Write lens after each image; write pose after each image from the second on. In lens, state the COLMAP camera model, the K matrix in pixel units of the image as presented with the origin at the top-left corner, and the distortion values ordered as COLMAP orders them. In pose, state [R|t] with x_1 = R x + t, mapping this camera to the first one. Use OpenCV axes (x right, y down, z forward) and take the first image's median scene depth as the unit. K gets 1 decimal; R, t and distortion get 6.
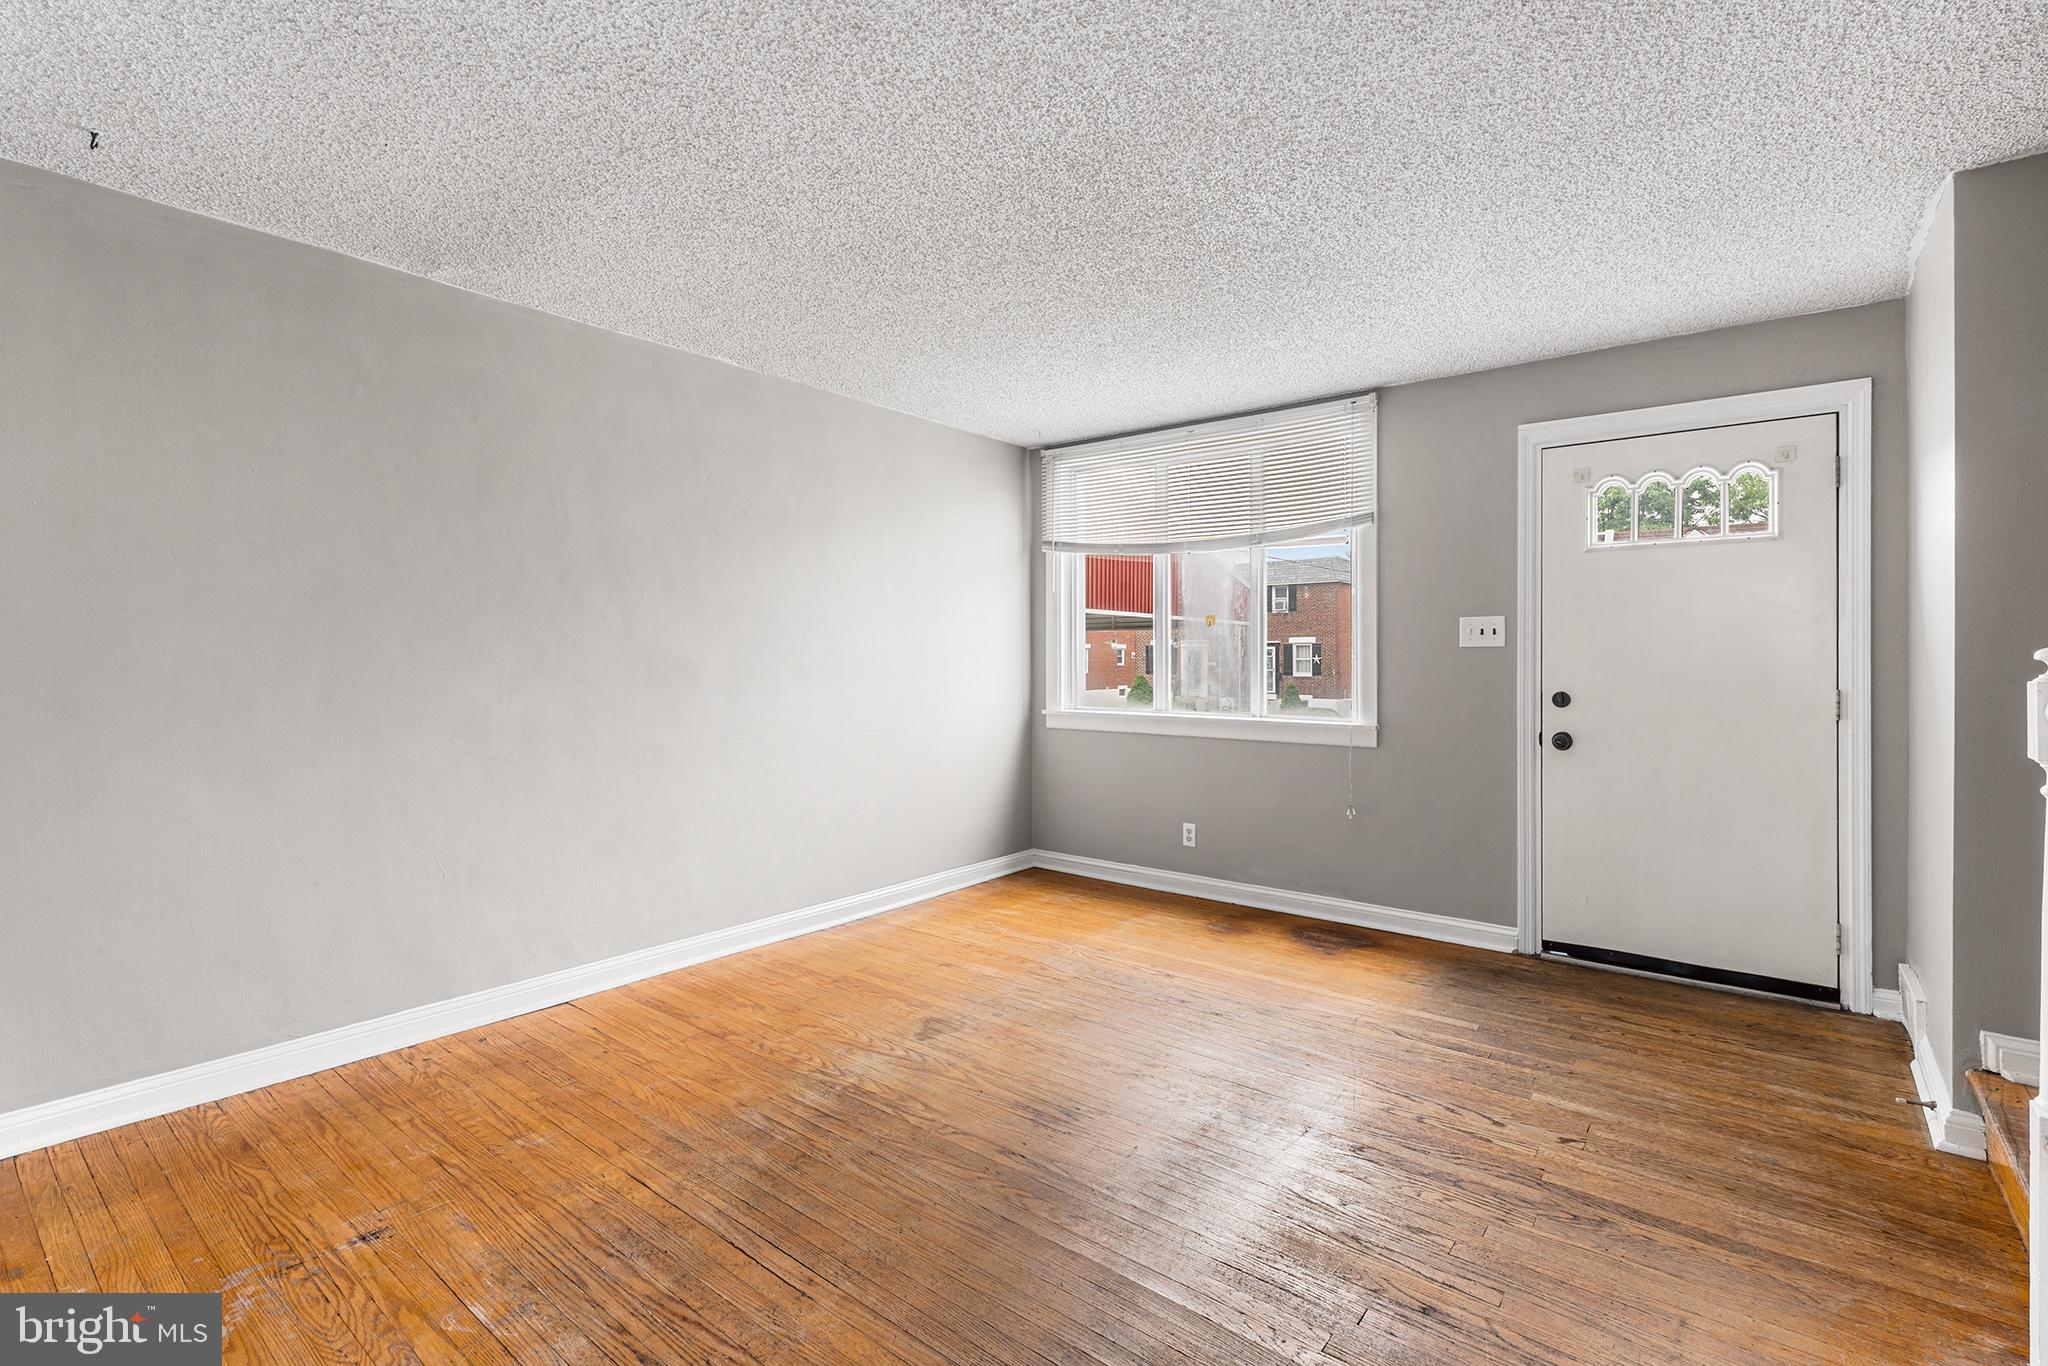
lens RADIAL K [[927.7, 0, 1020.9], [0, 927.7, 672.0], [0, 0, 1]] dist [0.001780, 0.000872]
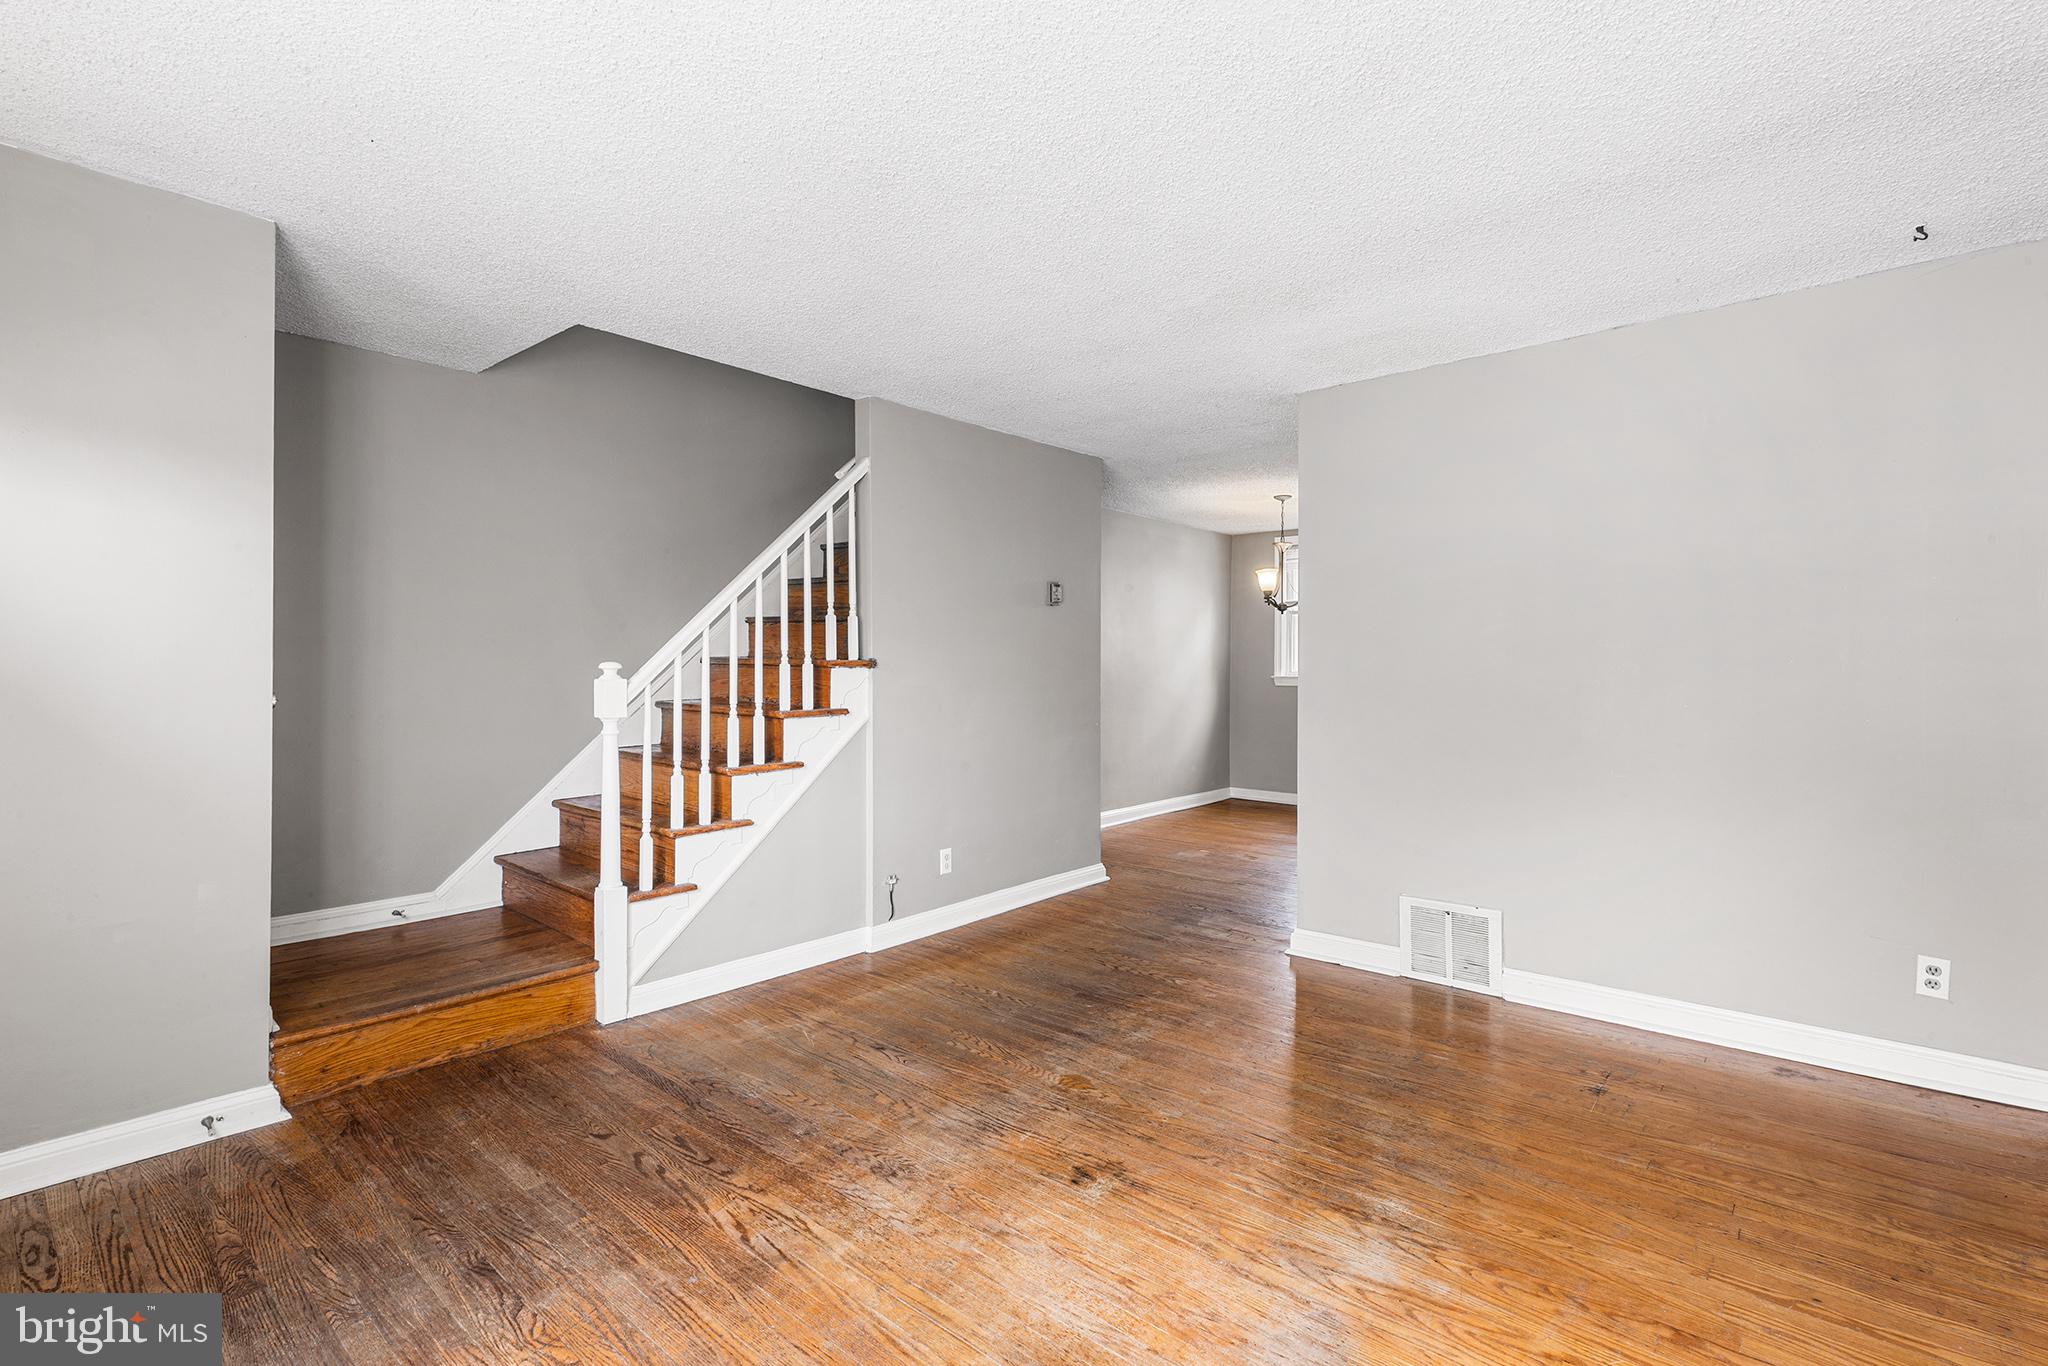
lens RADIAL K [[927.7, 0, 1034.8], [0, 927.7, 666.9], [0, 0, 1]] dist [0.001780, 0.000872]
pose [[-0.999669, -0.002613, 0.025582, 0.054253], [-0.002219, 0.999879, 0.015414, -0.022451], [-0.025619, 0.015352, -0.999554, 1.314115]]
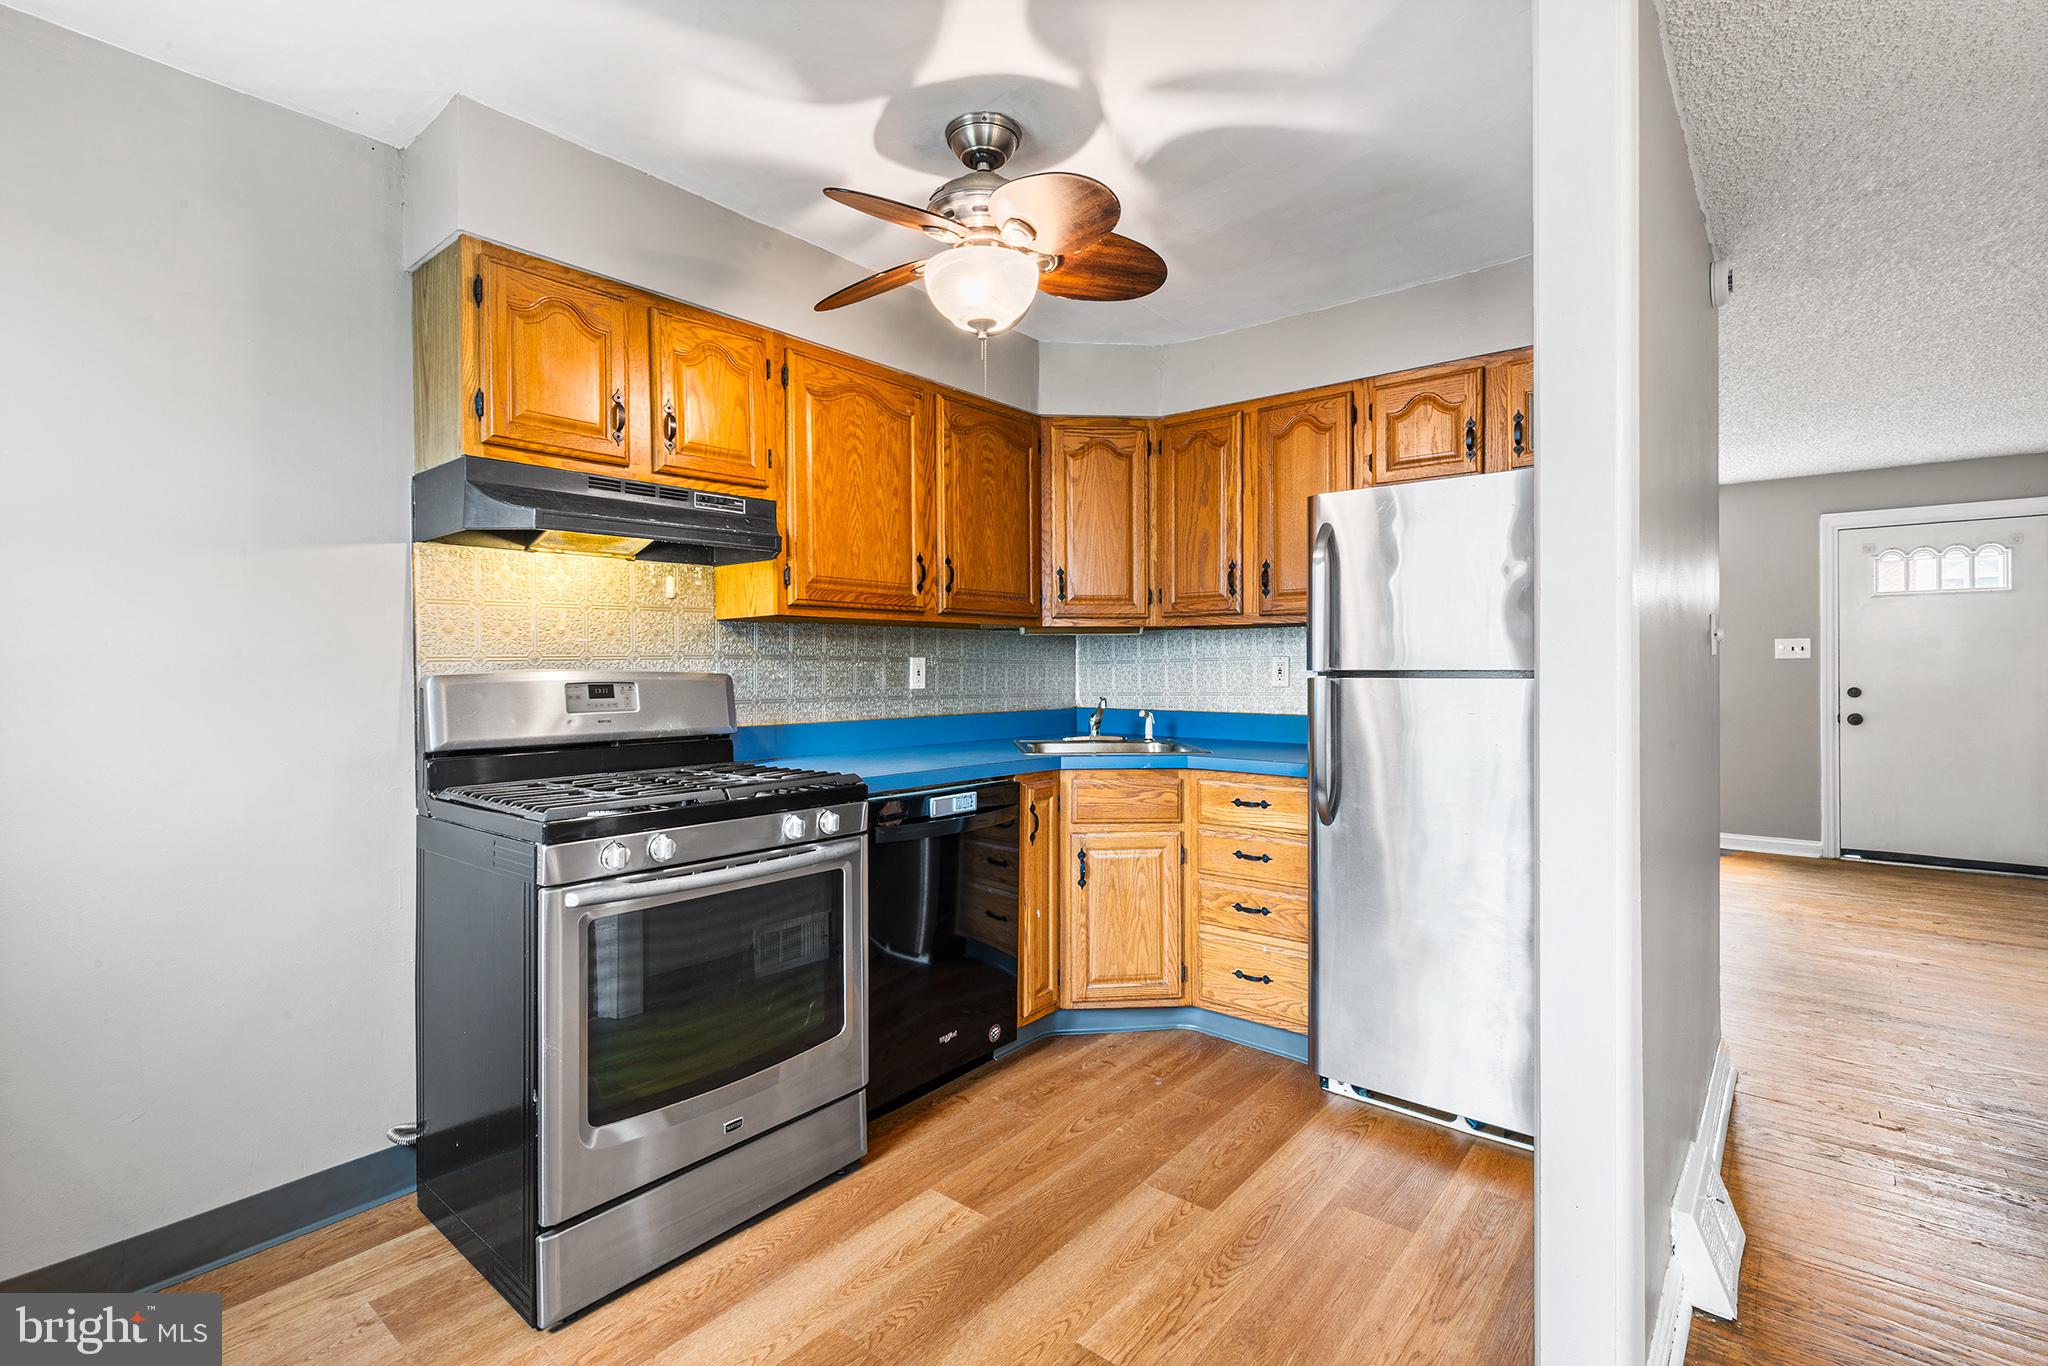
lens RADIAL K [[927.7, 0, 1010.7], [0, 927.7, 672.8], [0, 0, 1]] dist [0.001780, 0.000872]
pose [[0.999700, -0.002665, -0.024327, -0.807743], [0.002451, 0.999958, -0.008837, 0.007527], [0.024350, 0.008774, 0.999665, -0.601588]]
